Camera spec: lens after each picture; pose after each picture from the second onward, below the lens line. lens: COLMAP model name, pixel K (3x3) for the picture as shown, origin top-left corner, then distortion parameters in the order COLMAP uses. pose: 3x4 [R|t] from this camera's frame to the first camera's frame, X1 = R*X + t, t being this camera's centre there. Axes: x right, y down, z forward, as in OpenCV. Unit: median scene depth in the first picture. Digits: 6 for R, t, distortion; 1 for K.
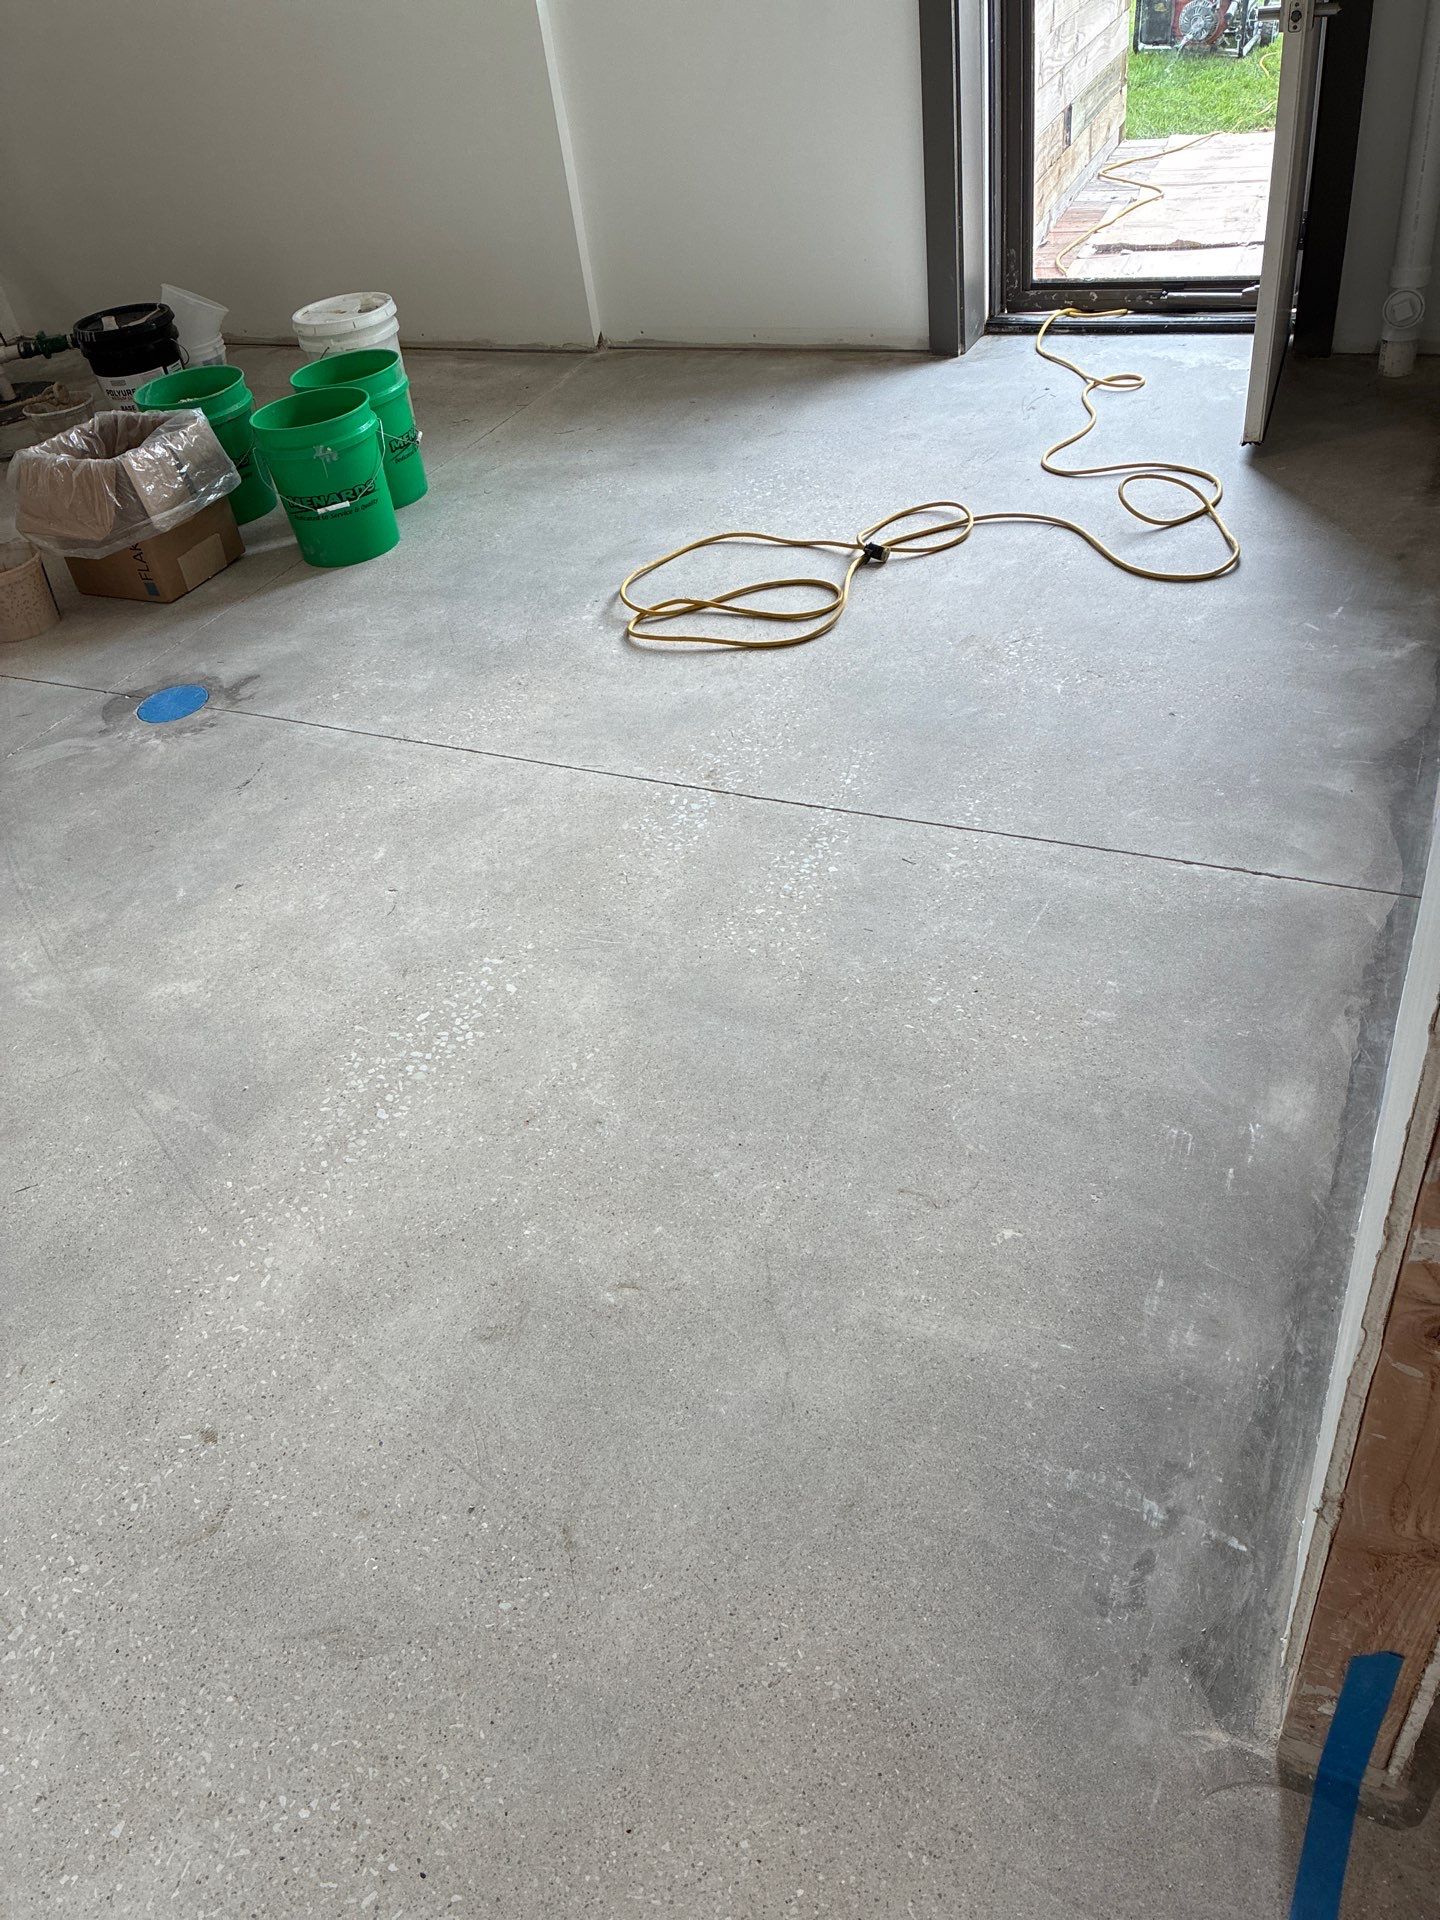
lens RADIAL K [[1416.8, 0, 701.0], [0, 1416.8, 960.9], [0, 0, 1]] dist [0.058728, -0.079488]
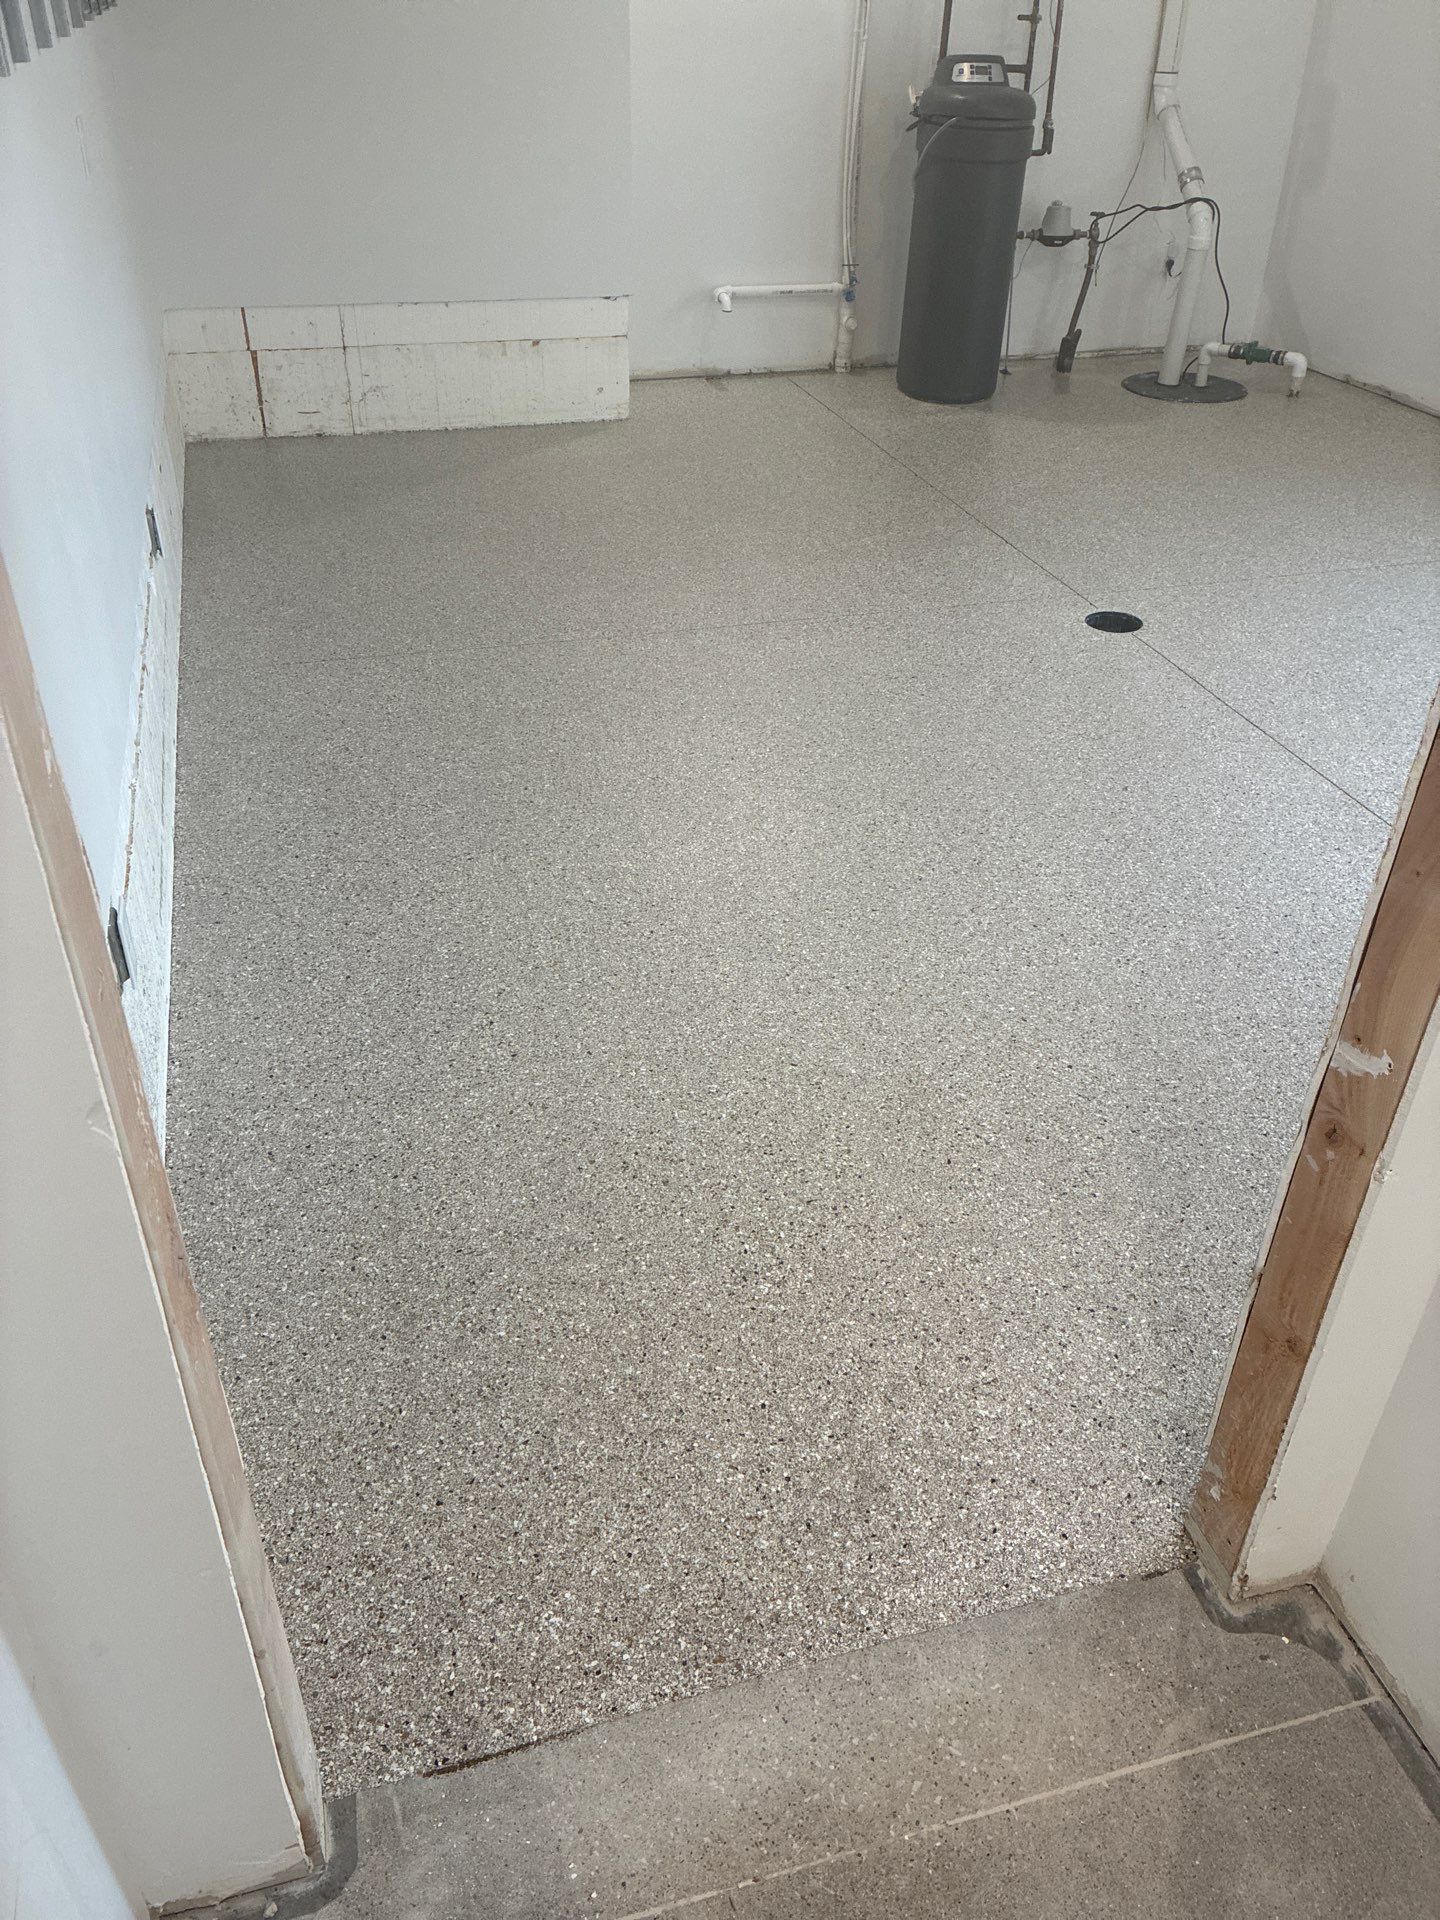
lens RADIAL K [[1420.6, 0, 712.5], [0, 1420.6, 954.0], [0, 0, 1]] dist [0.027941, -0.035133]
pose [[0.659196, 0.532236, -0.531212, 0.220487], [-0.548319, 0.823638, 0.144801, 0.071957], [0.514594, 0.195821, 0.834774, -0.160206]]
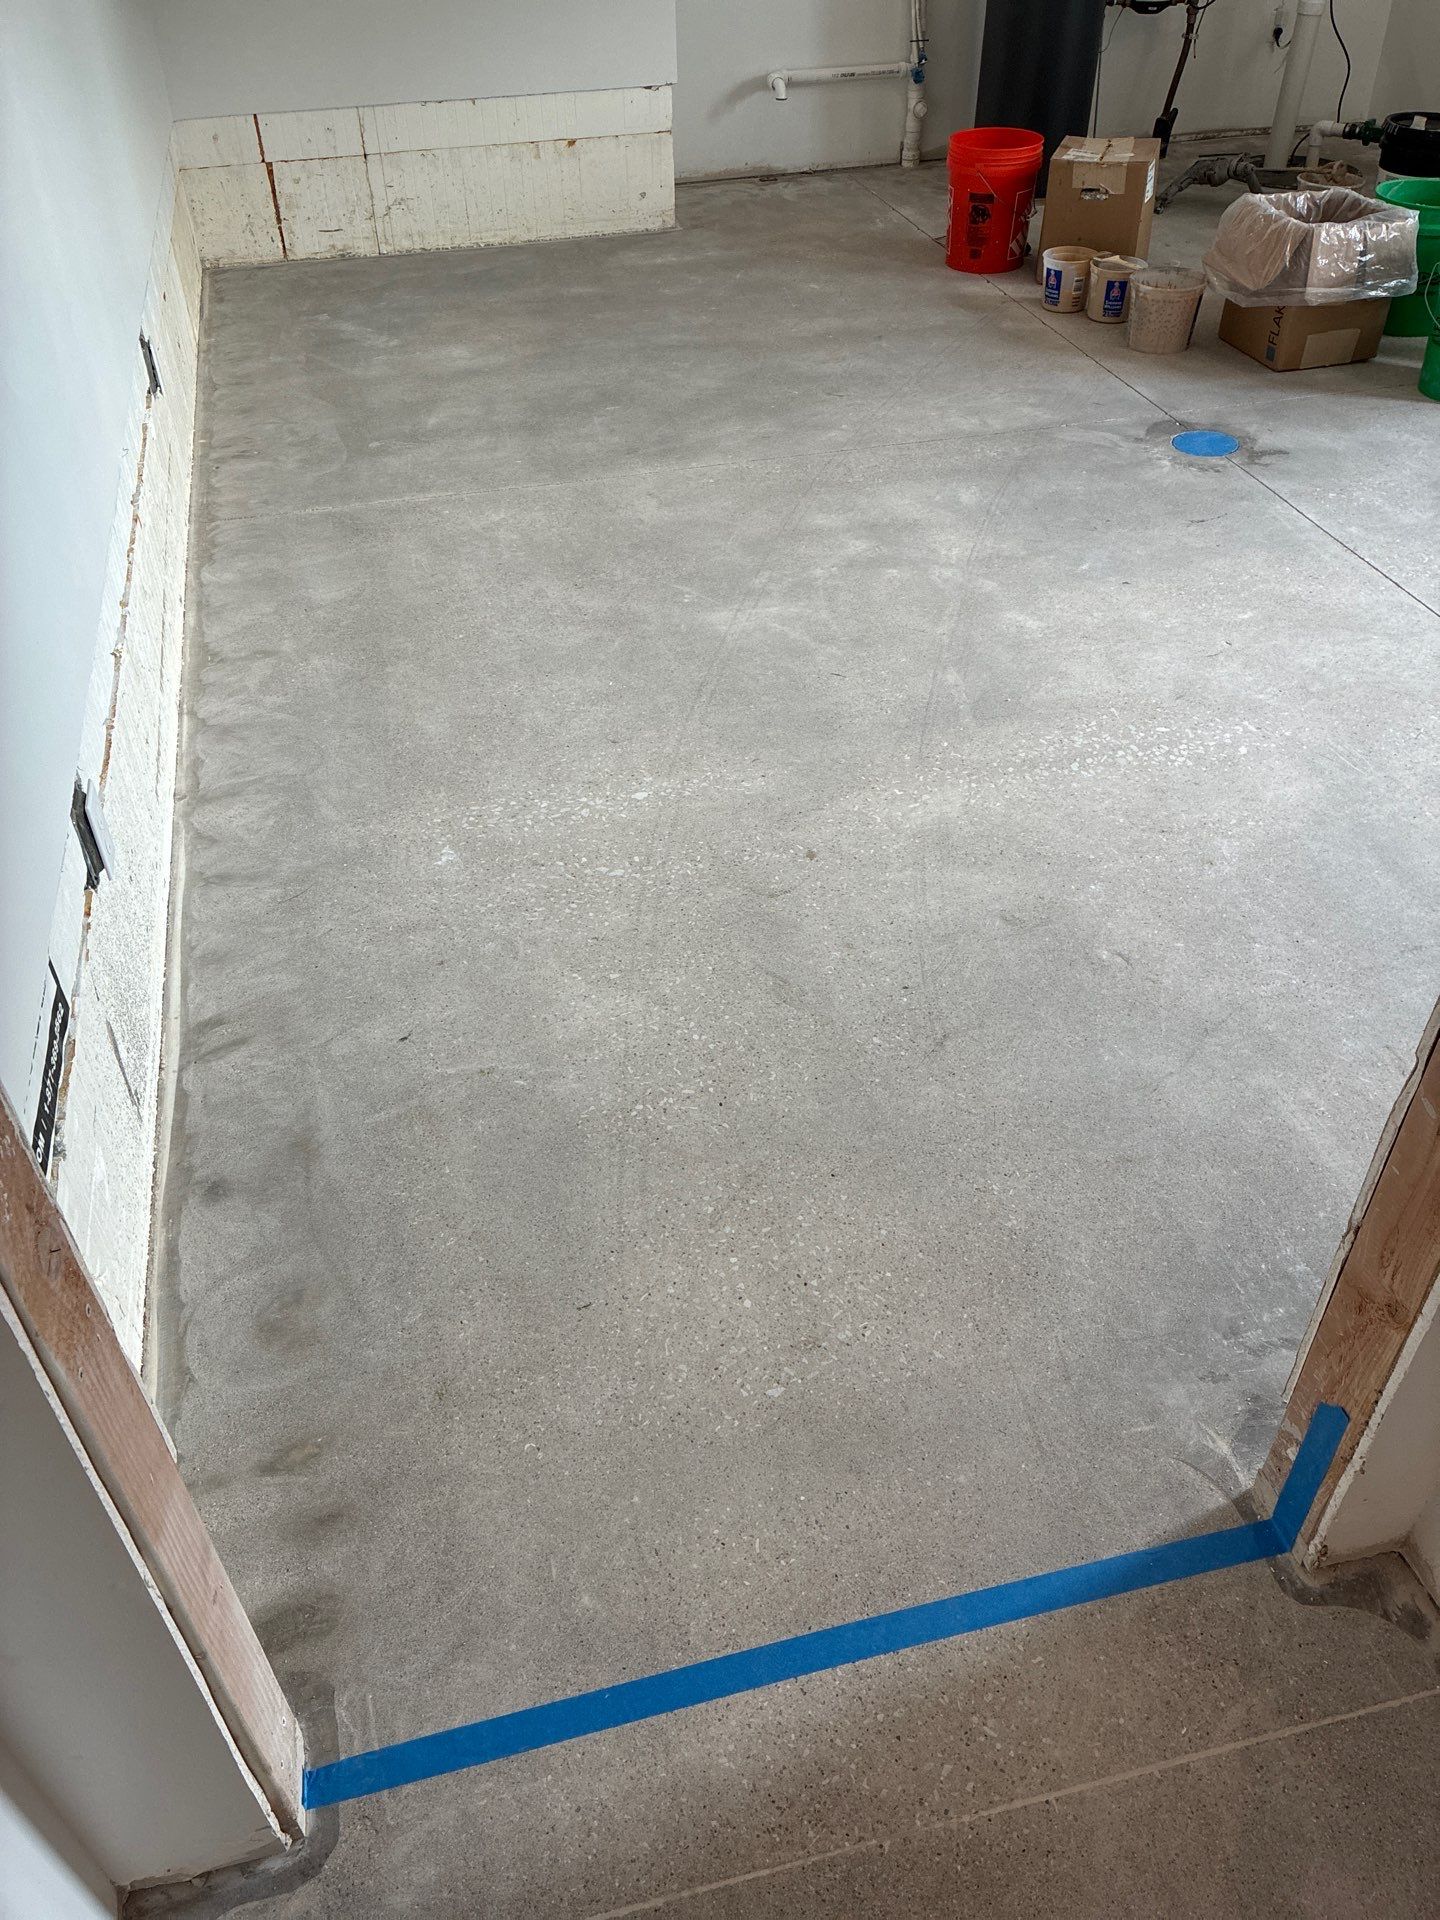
lens RADIAL K [[1416.8, 0, 701.0], [0, 1416.8, 960.9], [0, 0, 1]] dist [0.058728, -0.079488]
pose [[0.633354, 0.586103, -0.505318, 0.189469], [-0.531899, 0.803992, 0.265857, 0.059239], [0.562091, 0.100397, 0.820959, -0.098413]]
